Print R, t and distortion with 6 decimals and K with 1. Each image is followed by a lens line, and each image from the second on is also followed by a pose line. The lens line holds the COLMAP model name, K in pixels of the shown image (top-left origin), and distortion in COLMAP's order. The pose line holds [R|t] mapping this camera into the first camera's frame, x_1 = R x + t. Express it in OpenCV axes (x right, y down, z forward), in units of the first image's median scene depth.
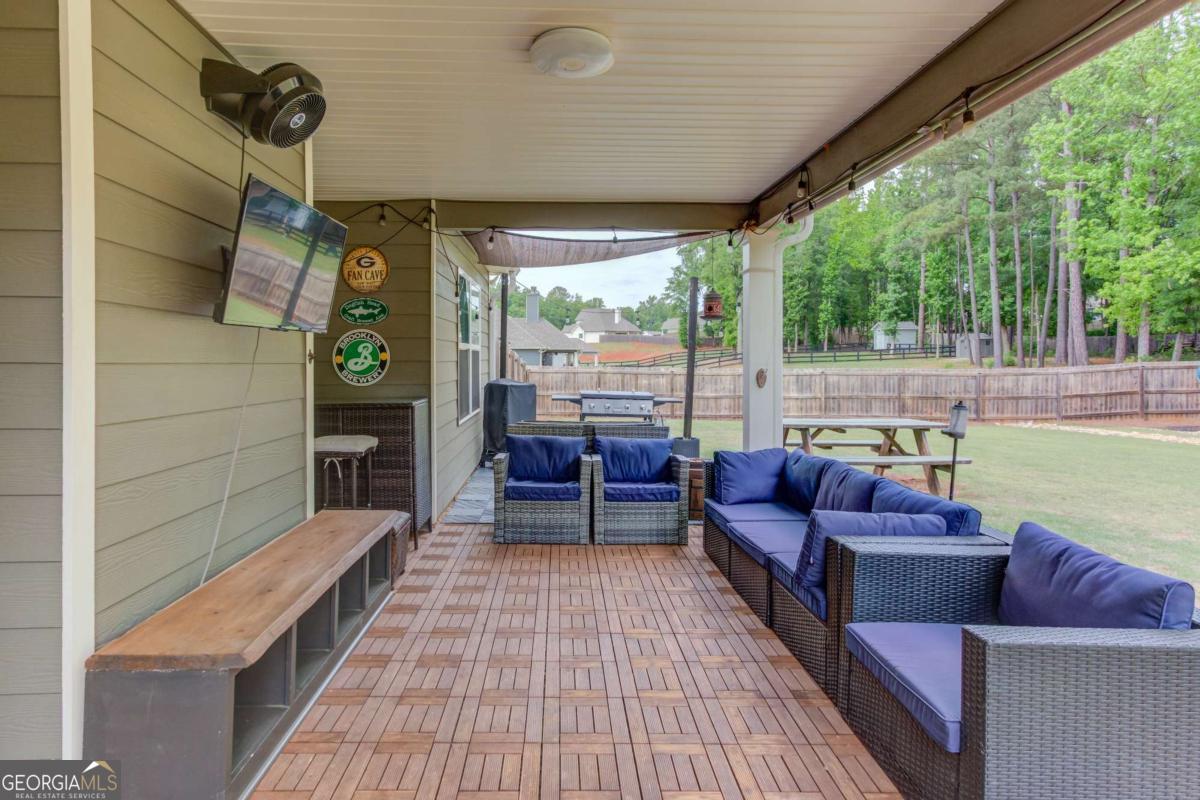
lens RADIAL K [[640.0, 0, 595.4], [0, 640.0, 391.3], [0, 0, 1]] dist [0.003774, 0.001358]
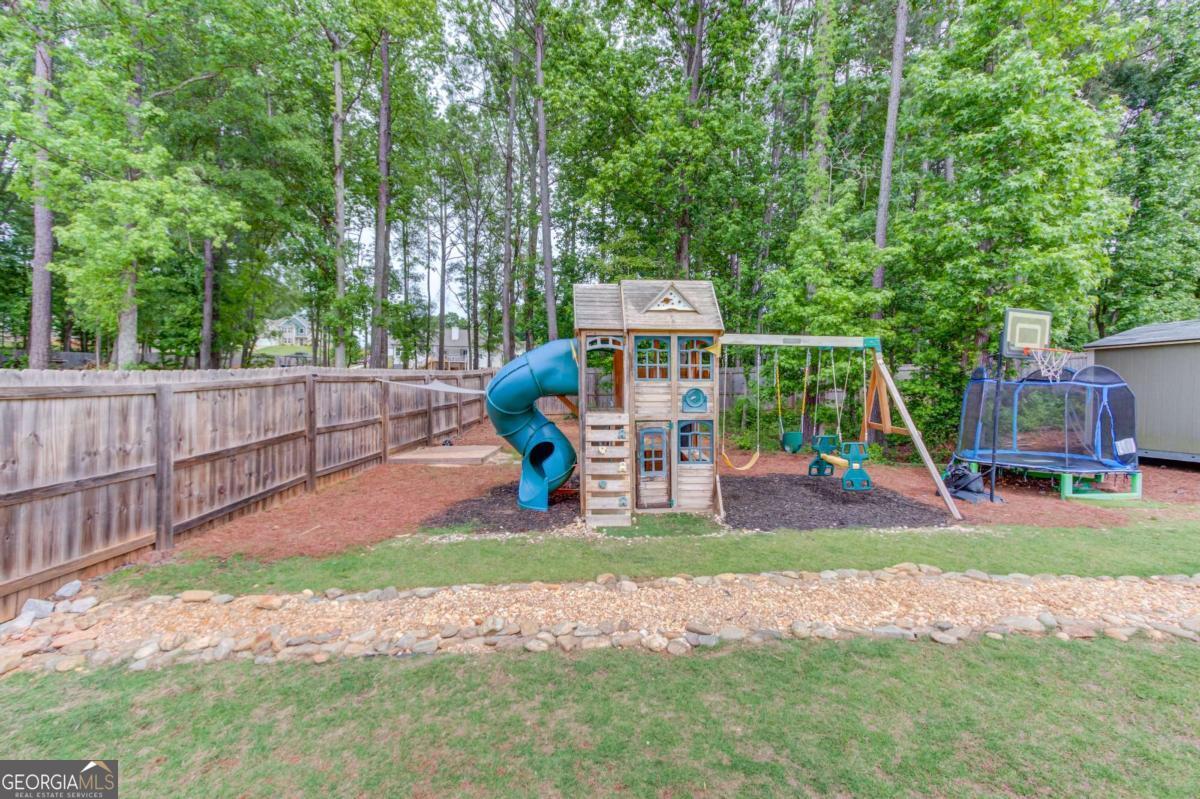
lens RADIAL K [[554.8, 0, 603.5], [0, 554.8, 391.2], [0, 0, 1]] dist [0.015991, 0.000695]
pose [[-0.018214, 0.001467, 0.999833, 0.407973], [0.036302, 0.999341, -0.000805, -0.017495], [-0.999175, 0.036282, -0.018255, 0.709955]]
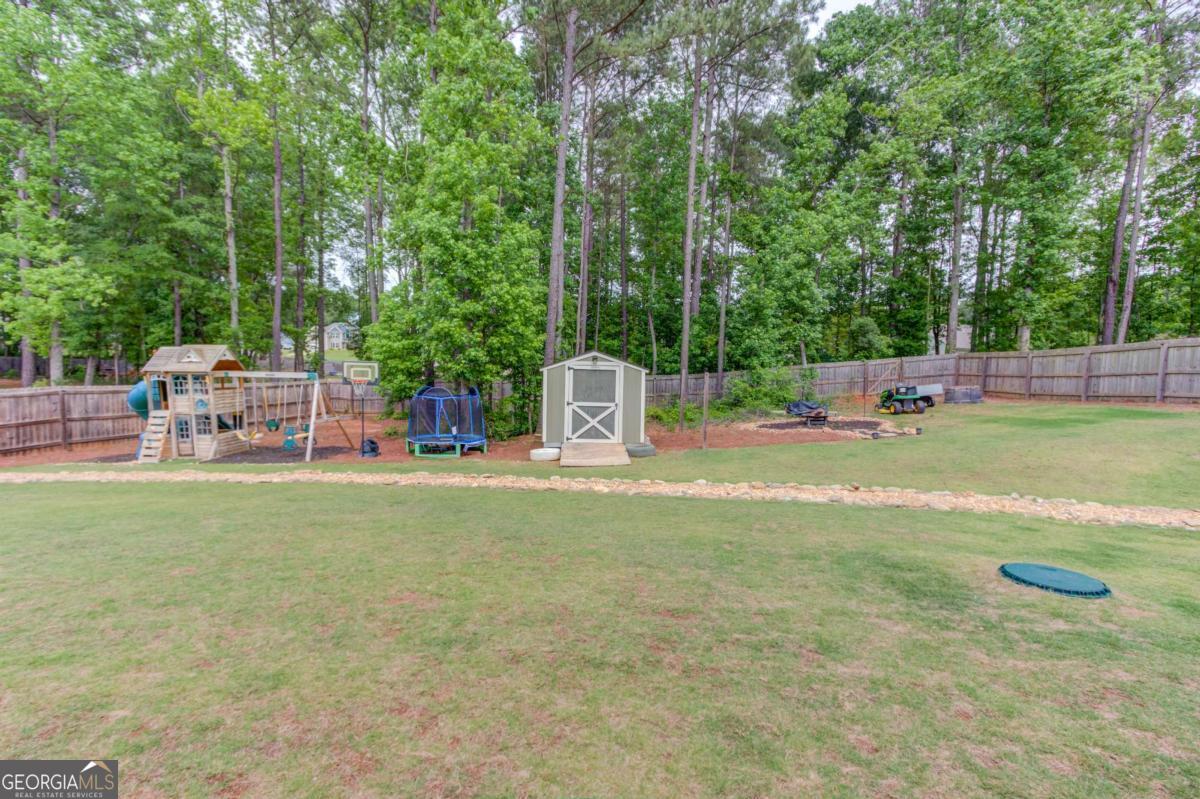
lens RADIAL K [[554.8, 0, 593.3], [0, 554.8, 406.9], [0, 0, 1]] dist [0.015991, 0.000695]
pose [[0.092570, -0.028055, 0.995311, 0.133835], [0.034851, 0.999082, 0.024920, -0.009278], [-0.995096, 0.032381, 0.093462, 0.181549]]
